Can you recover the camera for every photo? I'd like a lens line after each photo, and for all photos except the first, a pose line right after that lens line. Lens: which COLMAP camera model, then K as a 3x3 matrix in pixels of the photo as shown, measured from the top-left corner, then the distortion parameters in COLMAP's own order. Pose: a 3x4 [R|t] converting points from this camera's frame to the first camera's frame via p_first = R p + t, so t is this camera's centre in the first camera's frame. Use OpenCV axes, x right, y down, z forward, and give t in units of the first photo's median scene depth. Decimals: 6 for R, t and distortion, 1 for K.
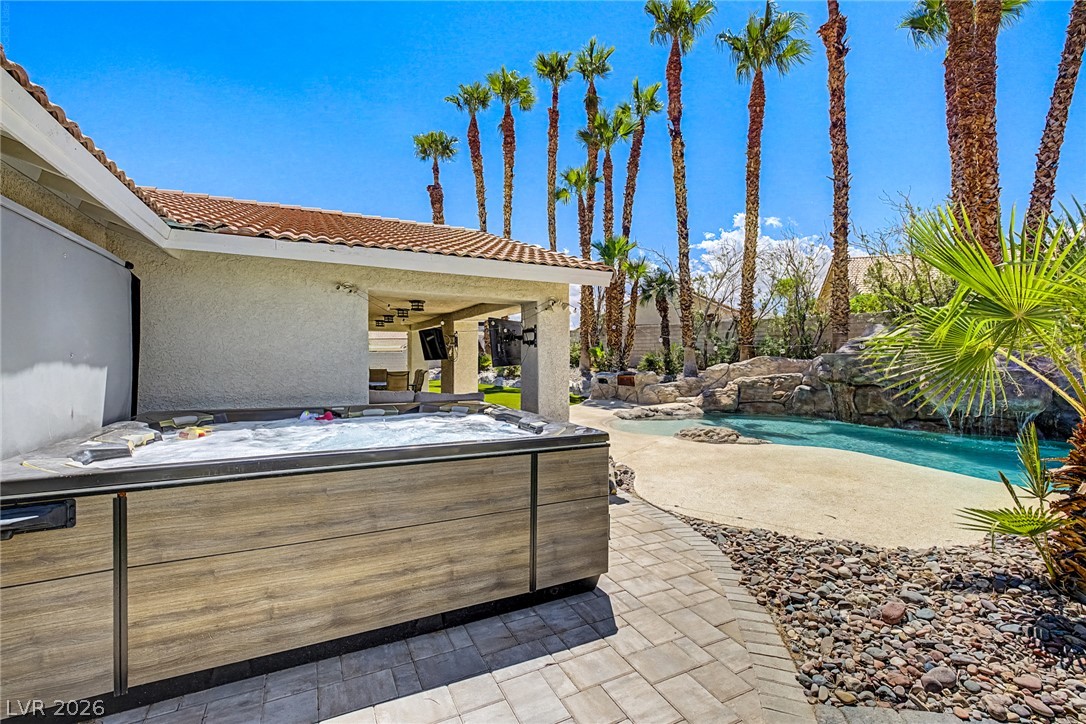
lens RADIAL K [[460.6, 0, 535.7], [0, 460.6, 362.3], [0, 0, 1]] dist [0.001116, -0.000225]
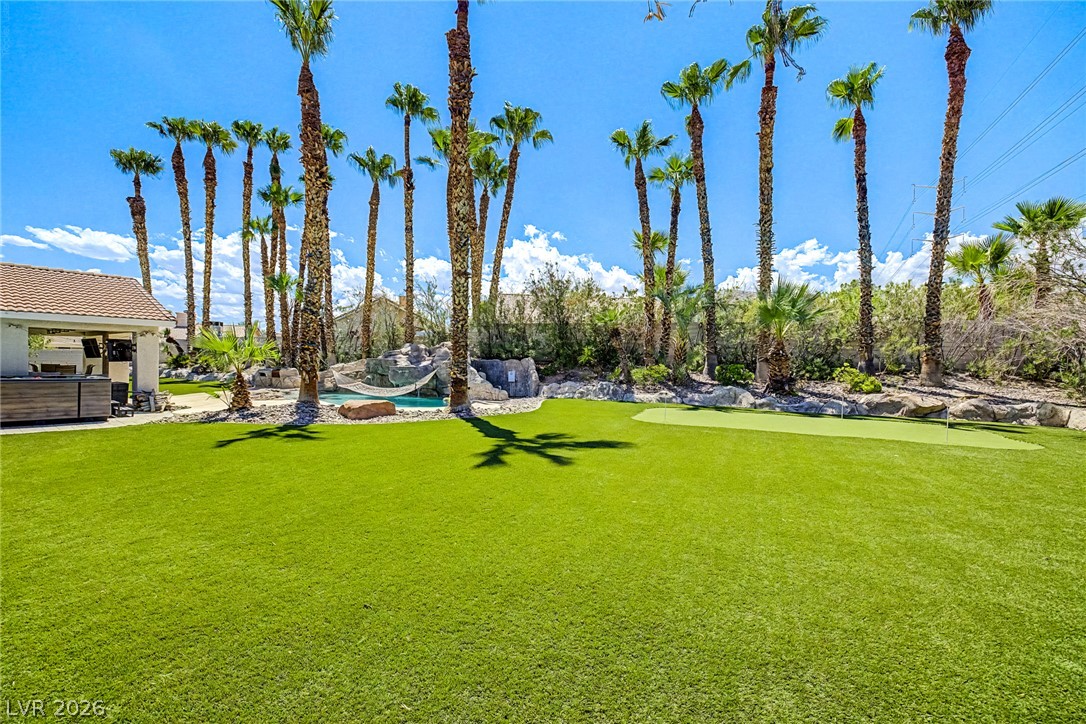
lens RADIAL K [[465.8, 0, 542.8], [0, 465.8, 366.5], [0, 0, 1]] dist [0.000603, 0.000006]
pose [[0.901752, 0.010530, 0.432125, 0.218632], [-0.012418, 0.999922, 0.001548, 0.001148], [-0.432074, -0.006762, 0.901813, -0.508924]]
